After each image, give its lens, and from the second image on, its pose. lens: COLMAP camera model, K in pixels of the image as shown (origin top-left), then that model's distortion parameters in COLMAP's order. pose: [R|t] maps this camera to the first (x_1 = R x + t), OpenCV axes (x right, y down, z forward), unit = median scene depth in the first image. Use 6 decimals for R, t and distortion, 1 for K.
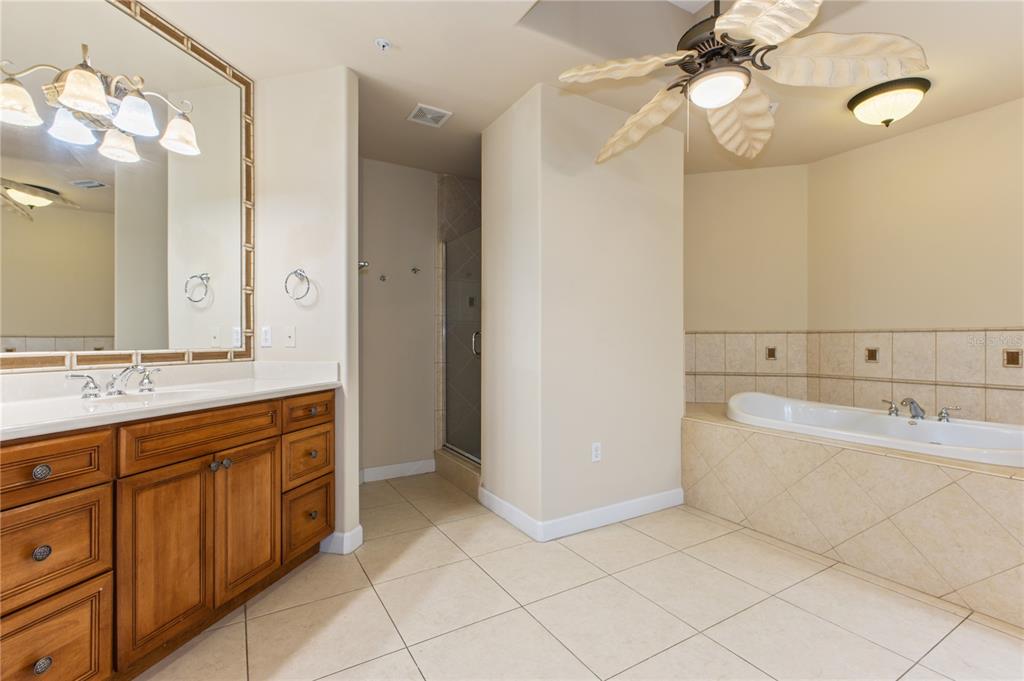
lens RADIAL K [[457.5, 0, 510.2], [0, 457.5, 340.7], [0, 0, 1]] dist [0.005864, -0.002296]
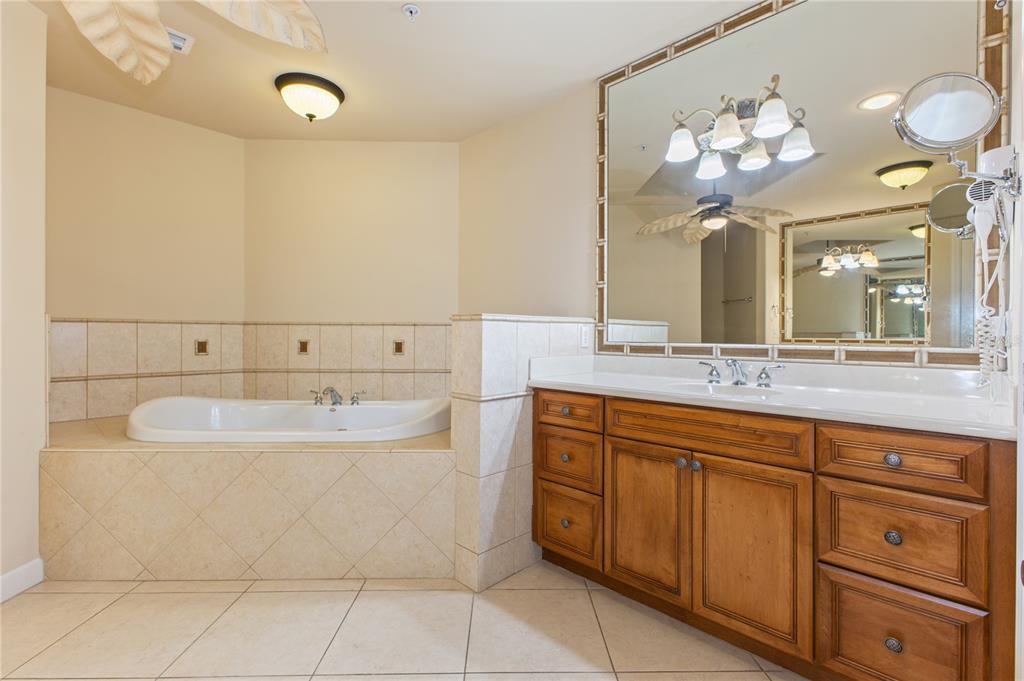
lens RADIAL K [[457.5, 0, 512.5], [0, 457.5, 337.5], [0, 0, 1]] dist [0.005864, -0.002296]
pose [[0.496060, -0.002764, 0.868284, 0.148208], [-0.004376, 0.999974, 0.005683, 0.002075], [-0.868277, -0.006619, 0.496035, 0.099384]]
